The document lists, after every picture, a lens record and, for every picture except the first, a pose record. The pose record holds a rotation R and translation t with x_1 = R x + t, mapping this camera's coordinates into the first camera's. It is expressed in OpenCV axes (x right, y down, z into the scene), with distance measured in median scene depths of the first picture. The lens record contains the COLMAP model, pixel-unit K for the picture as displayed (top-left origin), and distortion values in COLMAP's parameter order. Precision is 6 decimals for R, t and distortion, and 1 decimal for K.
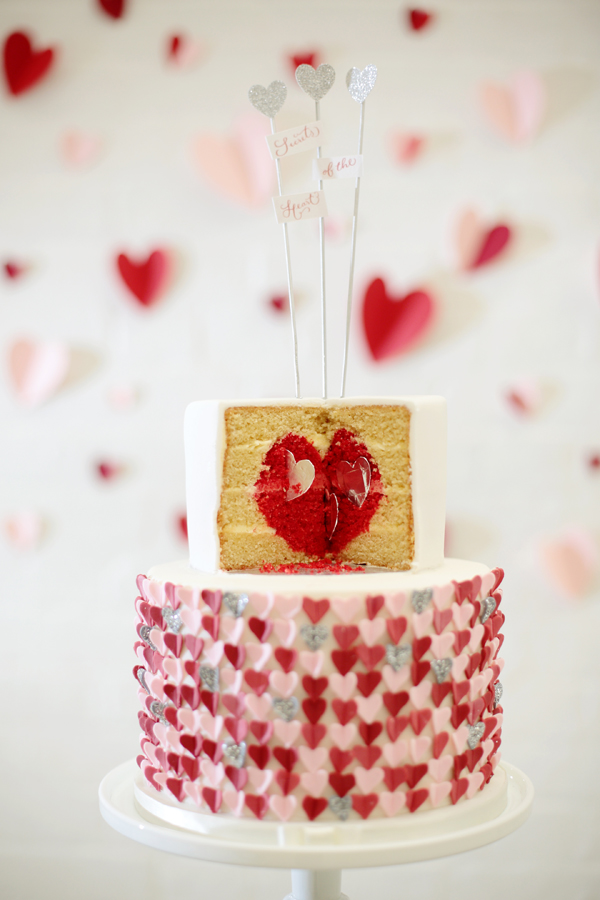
lens RADIAL K [[1252.0, 0, 295.9], [0, 1252.0, 441.7], [0, 0, 1]] dist [-0.140260, 0.000000]
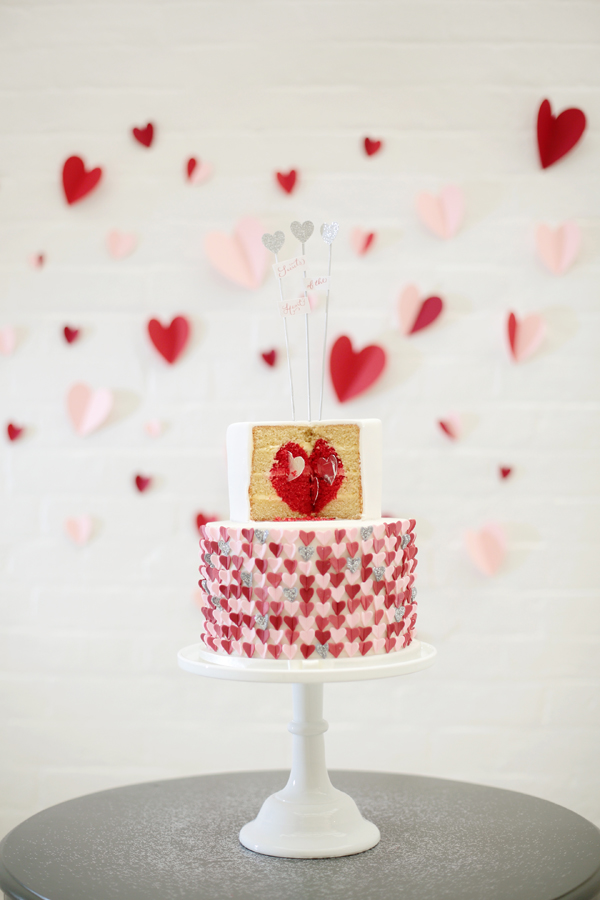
lens RADIAL K [[1252.0, 0, 301.9], [0, 1252.0, 451.4], [0, 0, 1]] dist [-0.140260, 0.000000]
pose [[0.999593, -0.010034, 0.026693, -0.034588], [0.010682, 0.999649, -0.024250, 0.049336], [-0.026440, 0.024525, 0.999349, -0.722107]]
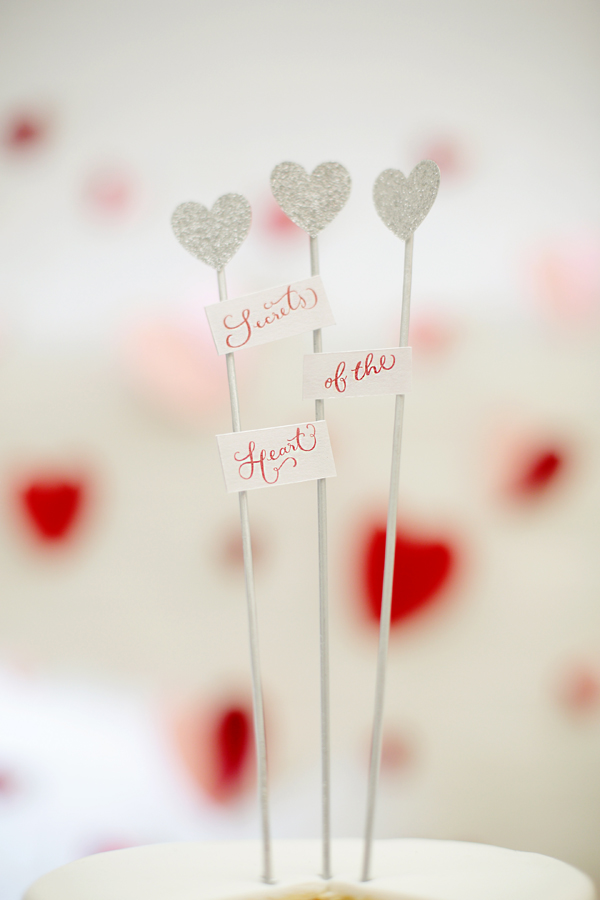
lens RADIAL K [[1252.0, 0, 300.4], [0, 1252.0, 450.0], [0, 0, 1]] dist [-0.140260, 0.000000]
pose [[0.999271, 0.013492, 0.035716, -0.004361], [-0.008247, 0.989673, -0.143109, -0.132070], [-0.037278, 0.142710, 0.989062, 0.571449]]
